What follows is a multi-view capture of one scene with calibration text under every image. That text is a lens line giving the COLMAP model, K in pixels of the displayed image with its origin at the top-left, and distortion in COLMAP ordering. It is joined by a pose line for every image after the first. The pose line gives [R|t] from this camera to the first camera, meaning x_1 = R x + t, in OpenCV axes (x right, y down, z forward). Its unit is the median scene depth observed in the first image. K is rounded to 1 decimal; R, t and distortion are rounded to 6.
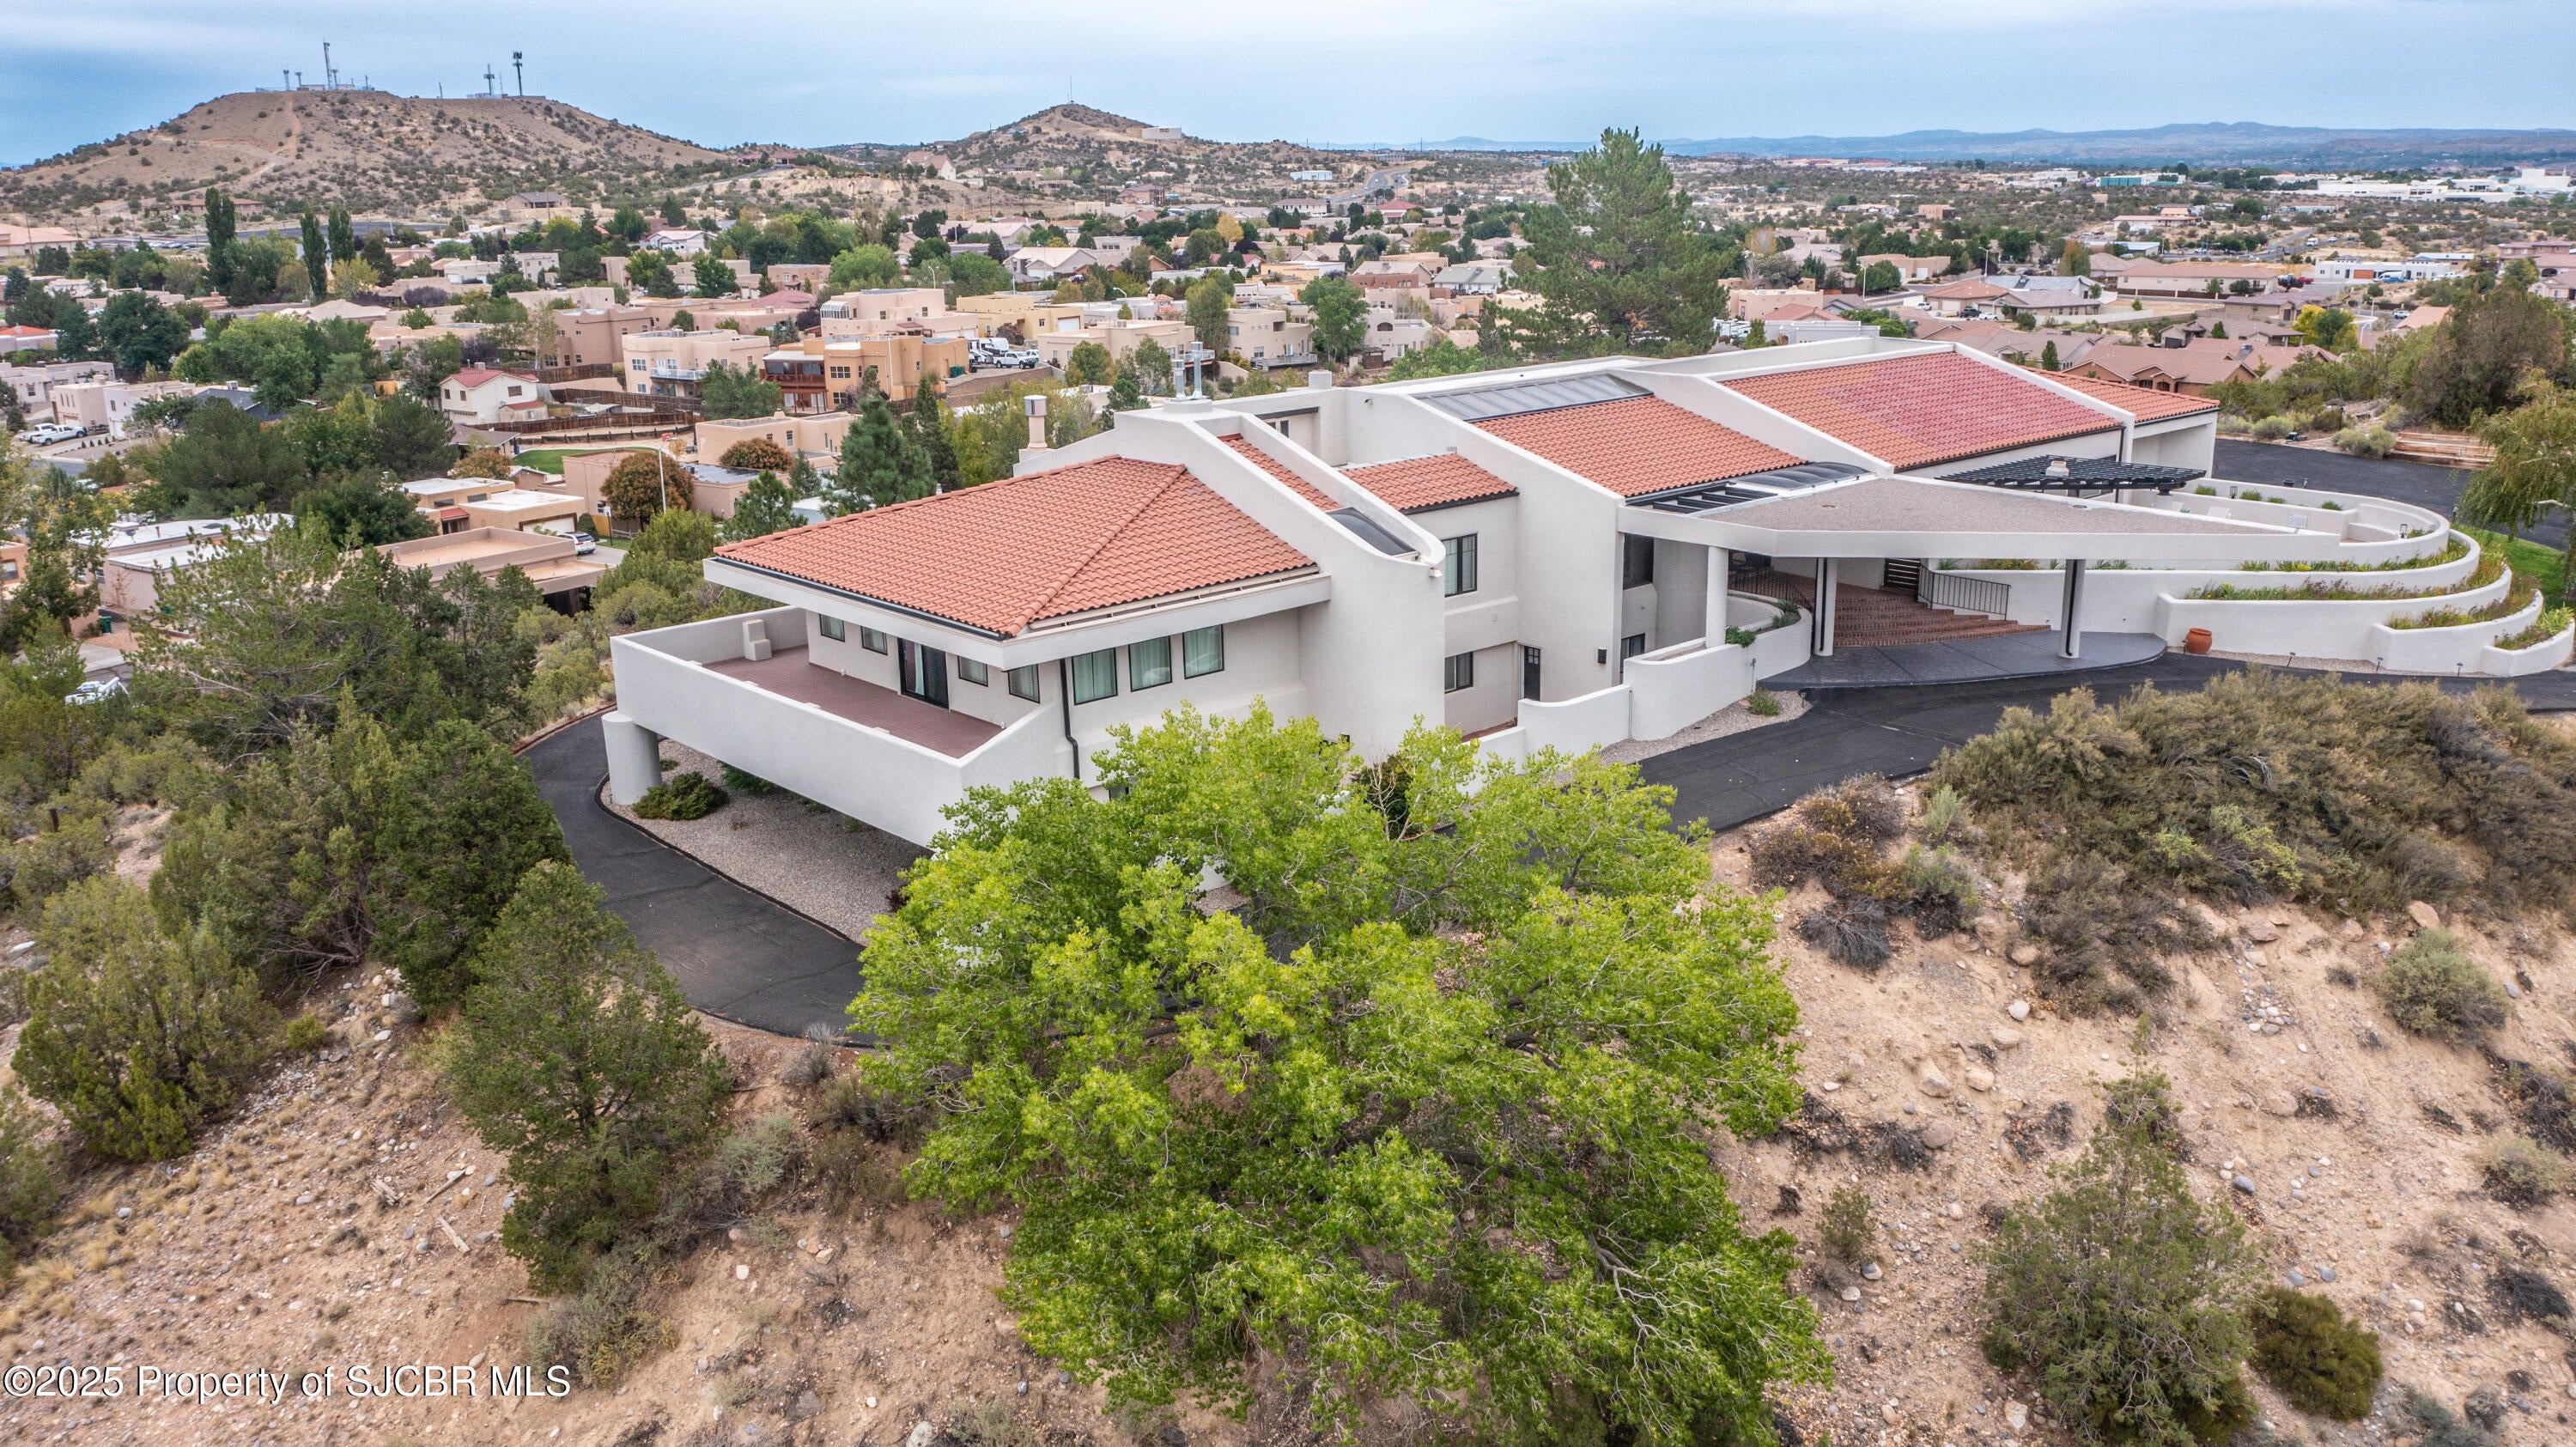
lens RADIAL K [[2054.6, 0, 1287.6], [0, 2054.6, 715.0], [0, 0, 1]] dist [-0.017589, 0.011316]
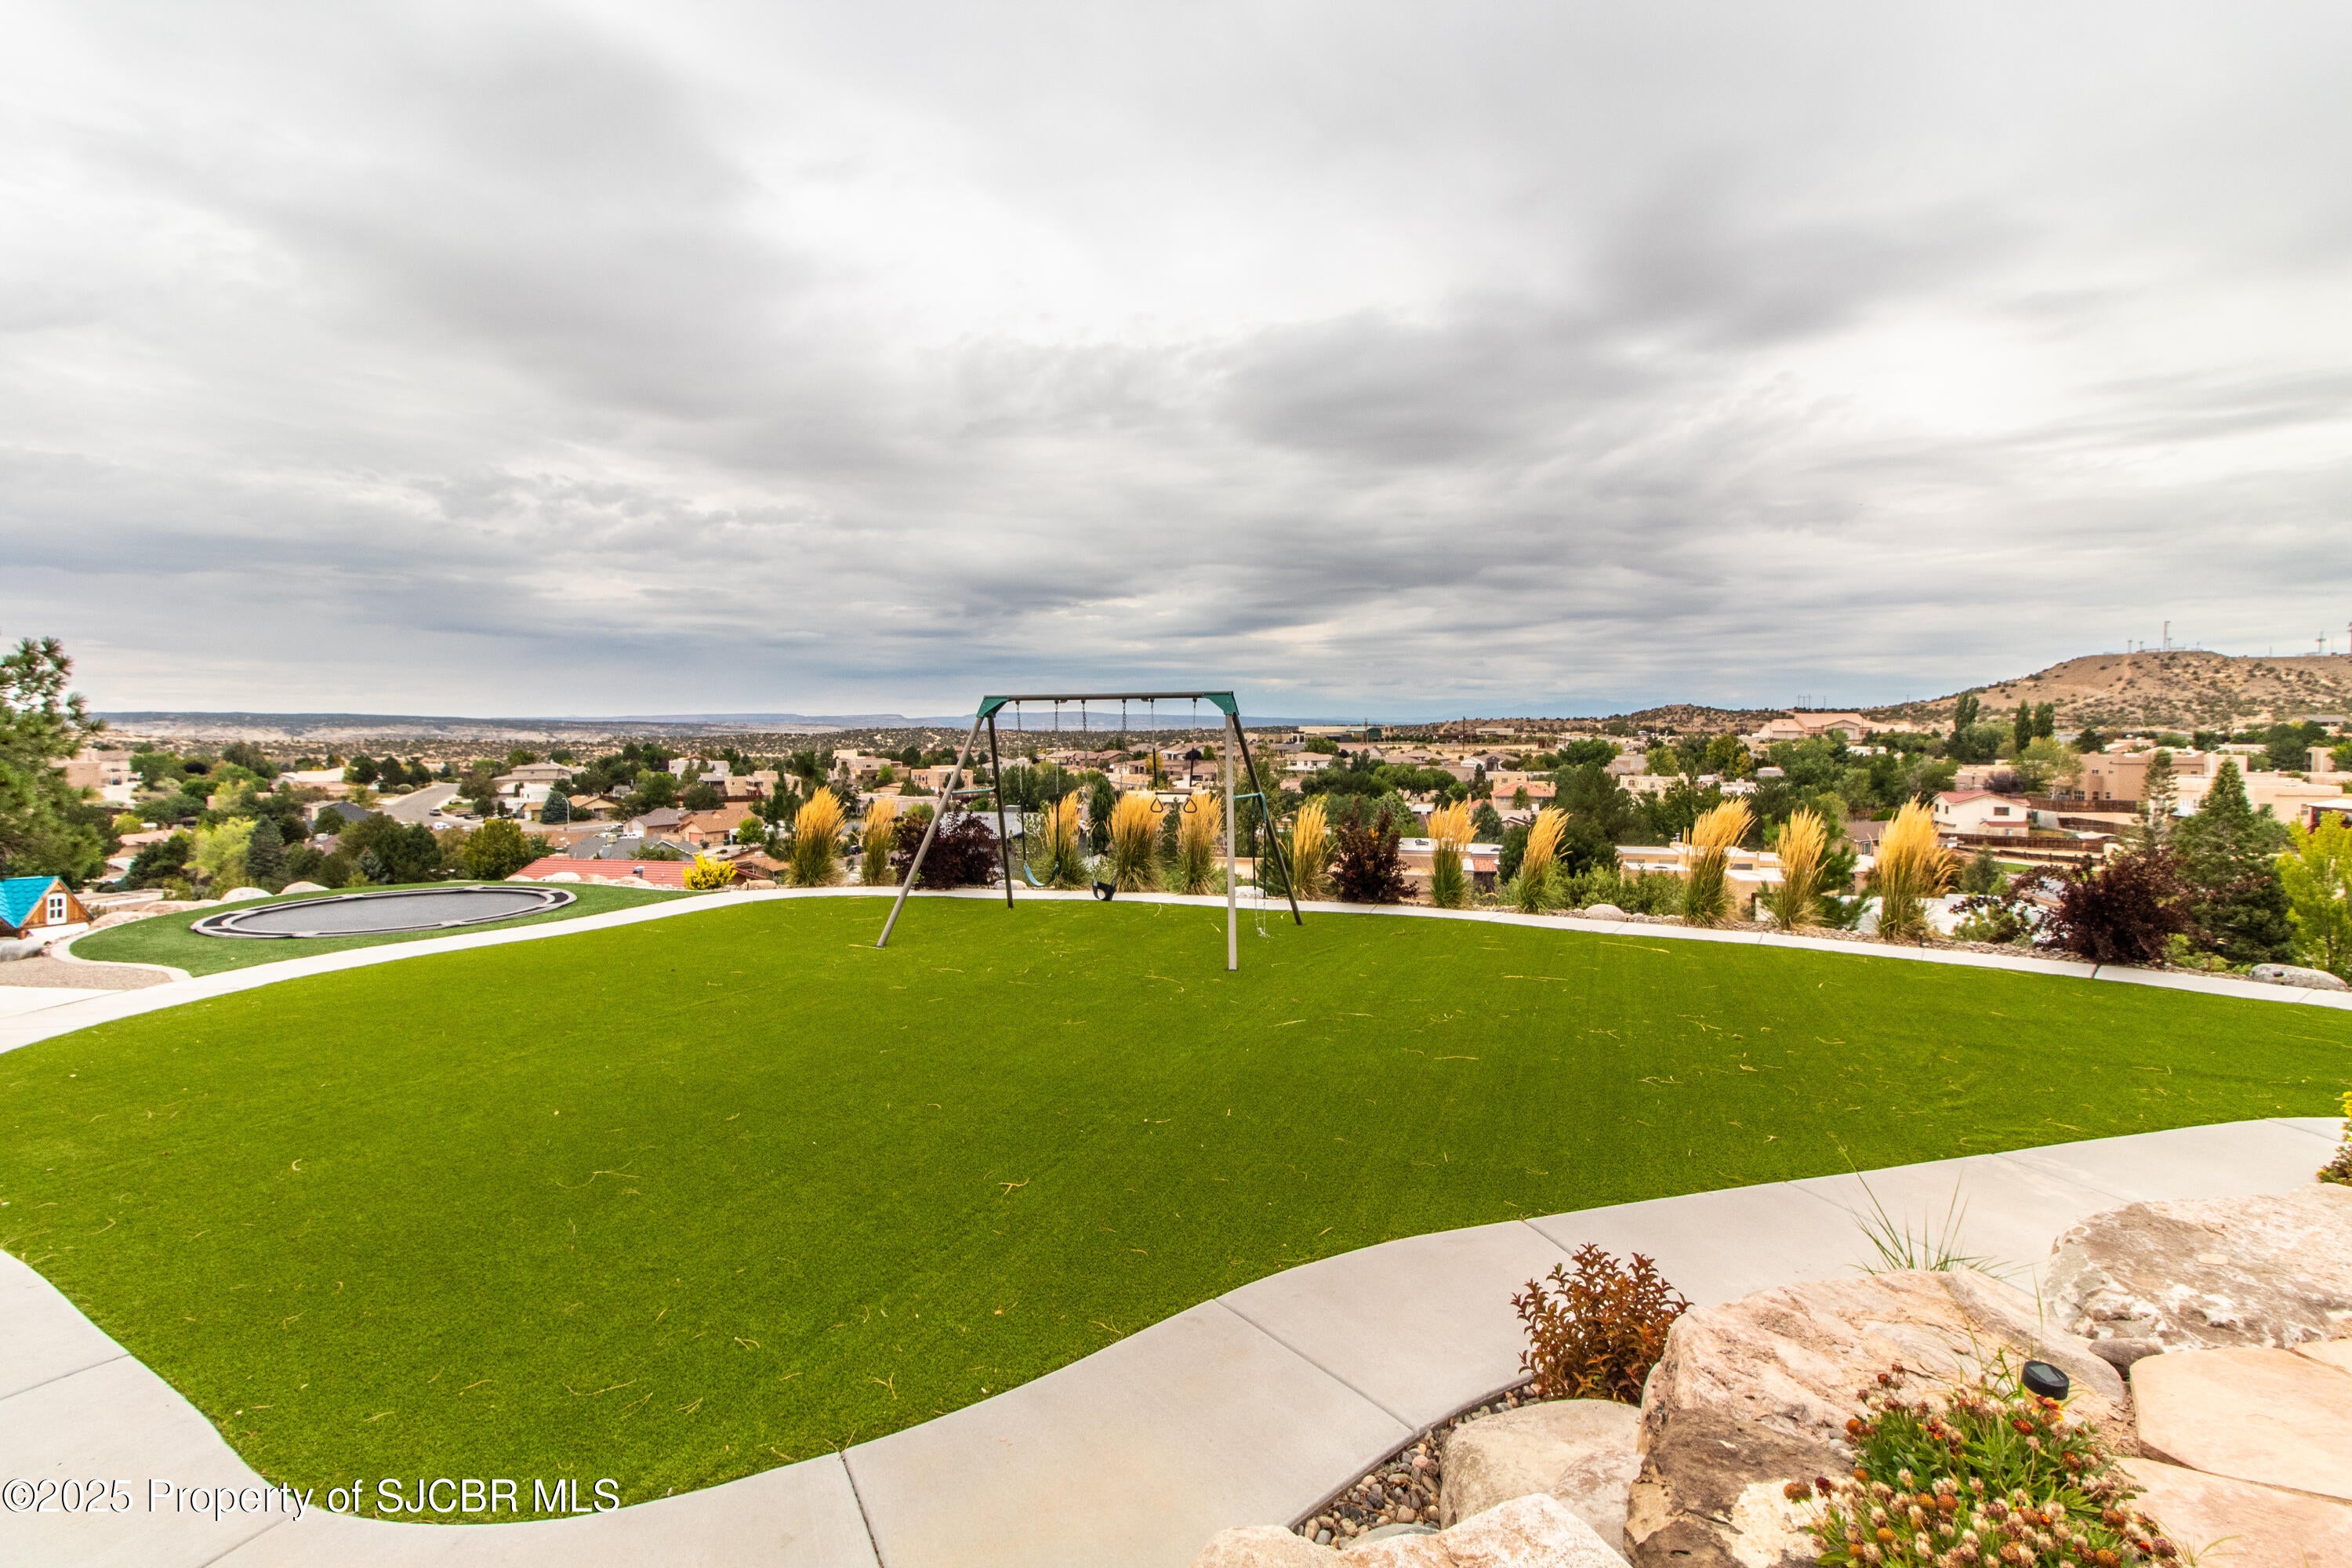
lens RADIAL K [[1087.2, 0, 1165.8], [0, 1087.2, 756.6], [0, 0, 1]] dist [-0.003889, 0.003428]
pose [[0.366122, 0.043760, -0.929537, 0.014742], [-0.249796, 0.966854, -0.052872, -0.036375], [0.896413, 0.251552, 0.364918, 0.329800]]
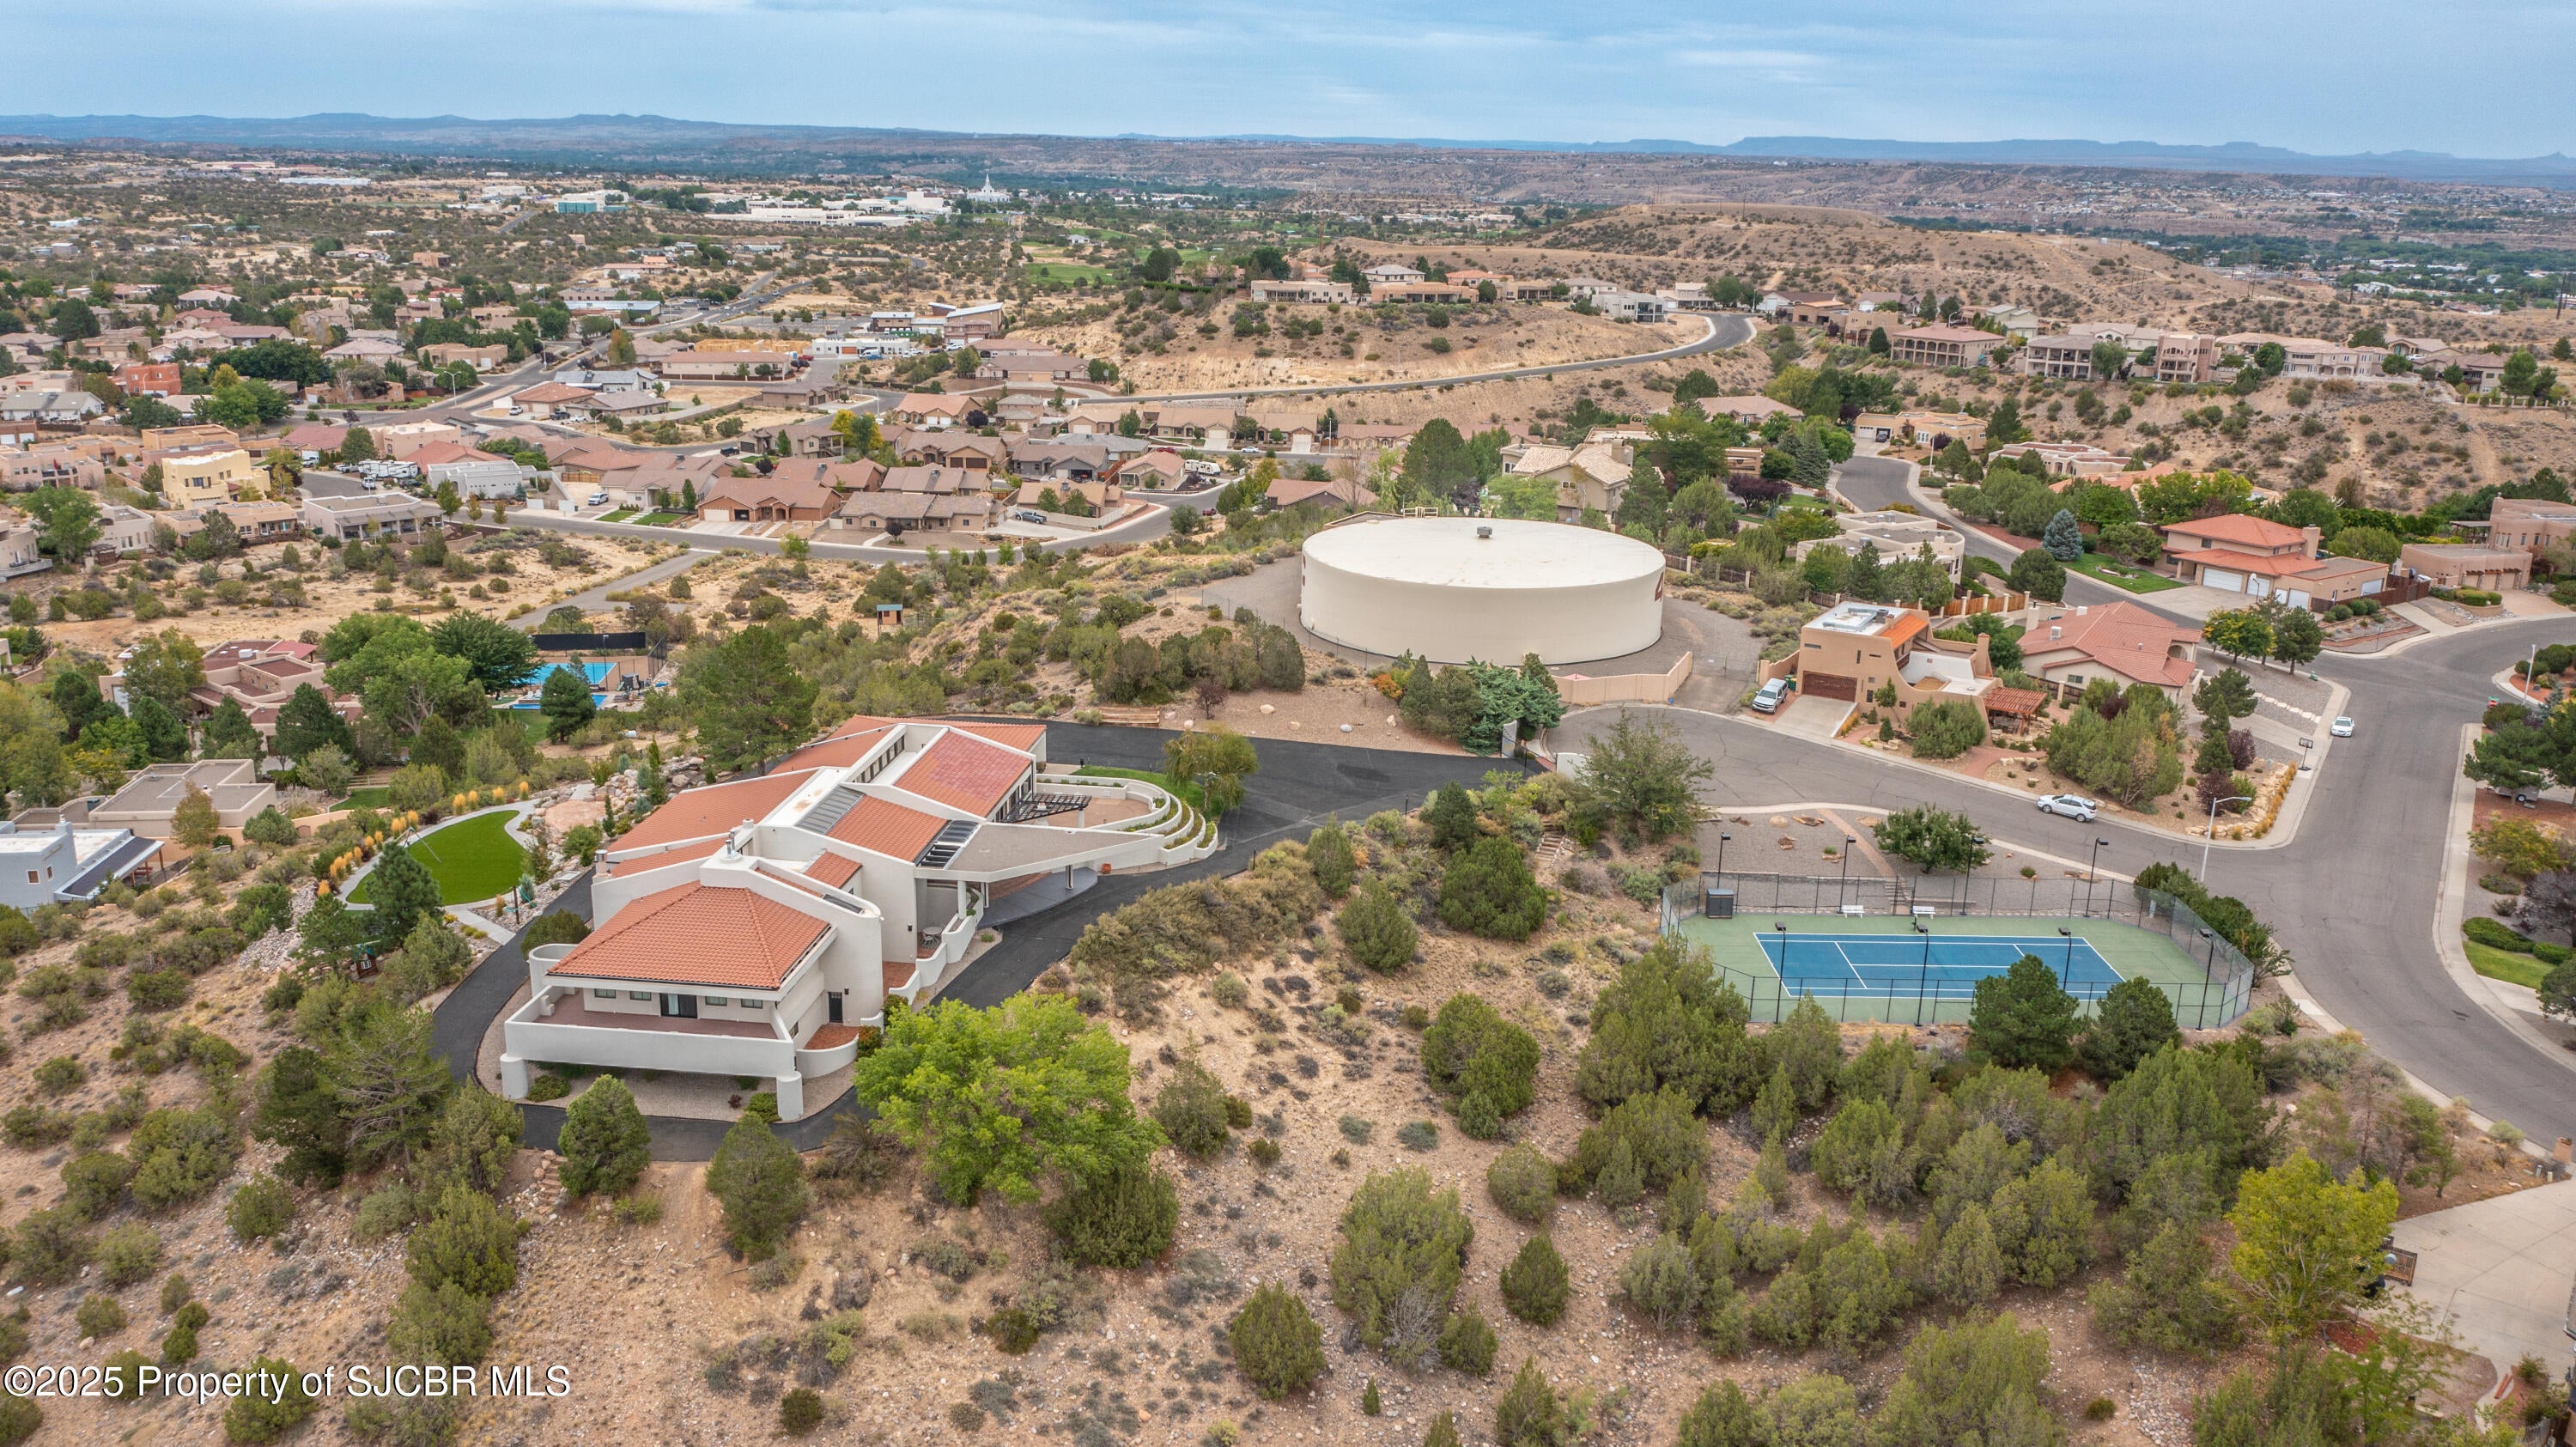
lens RADIAL K [[2054.6, 0, 1284.4], [0, 2054.6, 746.1], [0, 0, 1]] dist [-0.017589, 0.011316]
pose [[0.755479, -0.162797, 0.634625, -0.204609], [0.147525, 0.986031, 0.077323, -0.073221], [-0.638348, 0.035207, 0.768942, -0.230738]]
